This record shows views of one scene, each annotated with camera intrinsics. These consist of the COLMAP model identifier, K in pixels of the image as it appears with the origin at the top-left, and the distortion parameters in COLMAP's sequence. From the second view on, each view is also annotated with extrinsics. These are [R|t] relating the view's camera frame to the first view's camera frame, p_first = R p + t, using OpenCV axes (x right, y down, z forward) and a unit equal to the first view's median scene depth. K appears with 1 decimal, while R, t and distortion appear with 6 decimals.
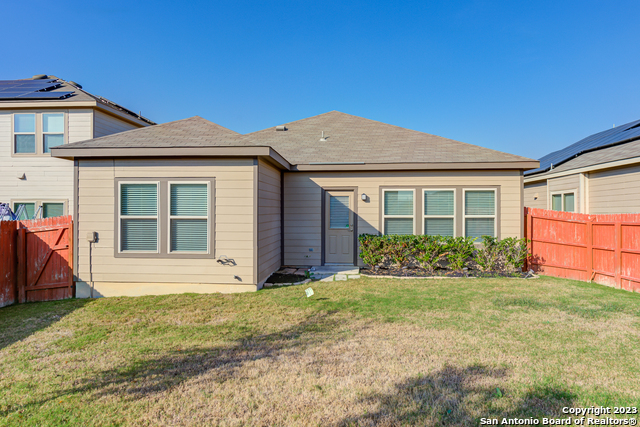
lens RADIAL K [[441.1, 0, 320.0], [0, 441.1, 213.5], [0, 0, 1]] dist [-0.005605, -0.000851]
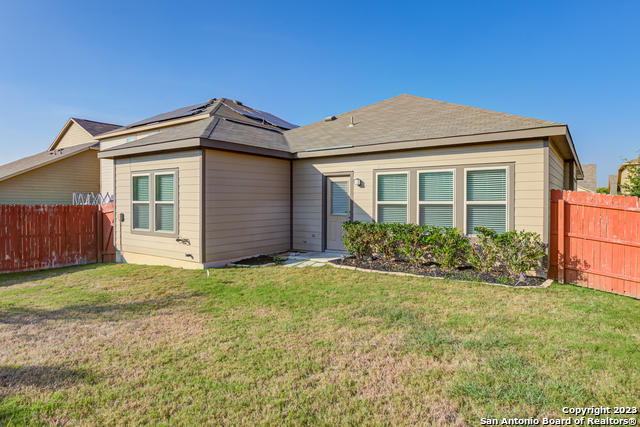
lens RADIAL K [[390.1, 0, 320.0], [0, 390.1, 213.5], [0, 0, 1]] dist [0.002879, 0.000256]
pose [[0.850627, 0.015798, -0.525532, 0.471221], [-0.001001, 0.999595, 0.028428, 0.006093], [0.525769, -0.023655, 0.850299, 0.244742]]
